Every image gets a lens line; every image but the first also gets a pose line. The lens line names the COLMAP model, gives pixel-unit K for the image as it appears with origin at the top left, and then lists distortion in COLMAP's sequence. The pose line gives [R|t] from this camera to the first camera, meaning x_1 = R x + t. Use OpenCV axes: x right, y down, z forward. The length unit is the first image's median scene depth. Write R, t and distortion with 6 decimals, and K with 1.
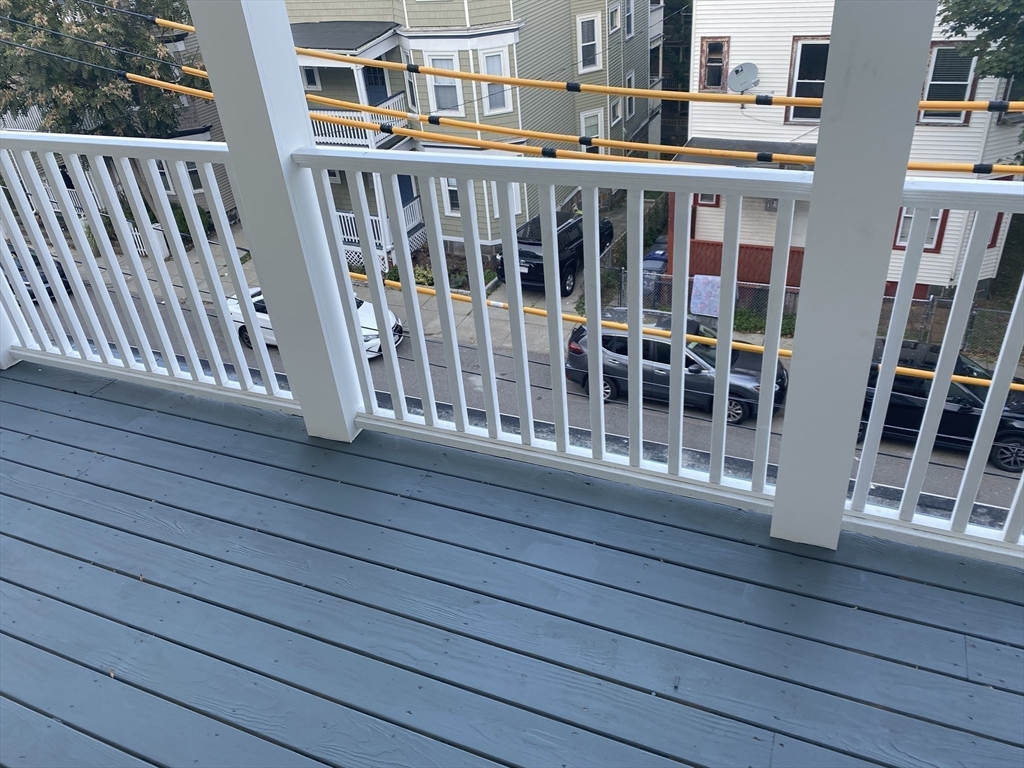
lens RADIAL K [[778.0, 0, 512.0], [0, 778.0, 381.1], [0, 0, 1]] dist [-0.002133, -0.000605]
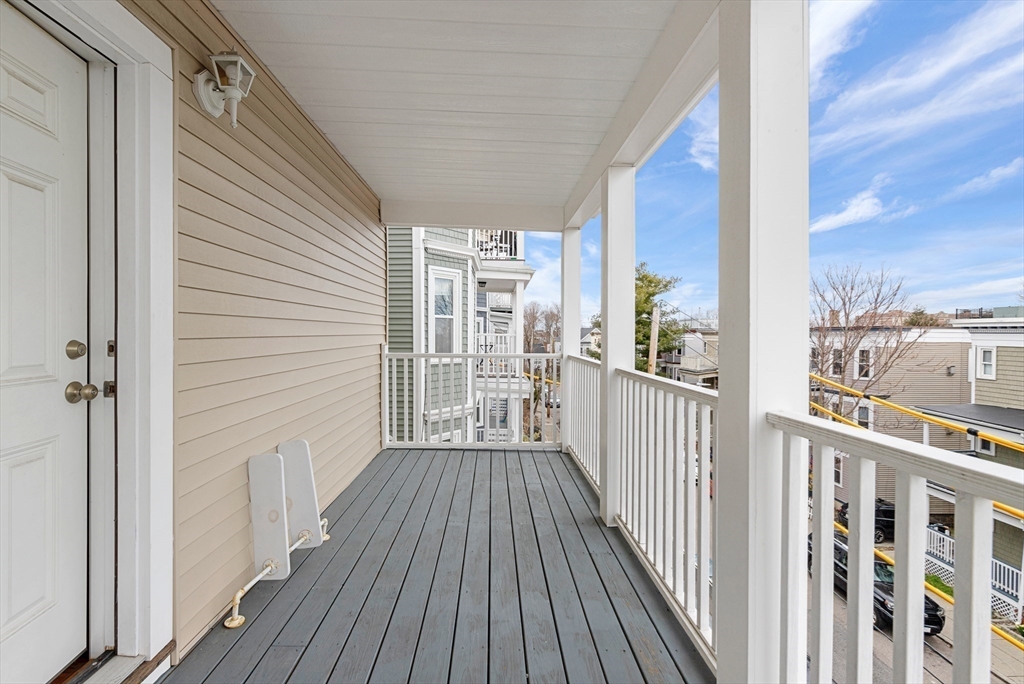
lens RADIAL K [[468.8, 0, 510.0], [0, 468.8, 339.3], [0, 0, 1]] dist [0.000838, 0.000127]
pose [[0.417788, 0.093342, -0.903737, 0.172584], [-0.529386, 0.833415, -0.158651, 0.002625], [0.738379, 0.544709, 0.397605, 0.042064]]
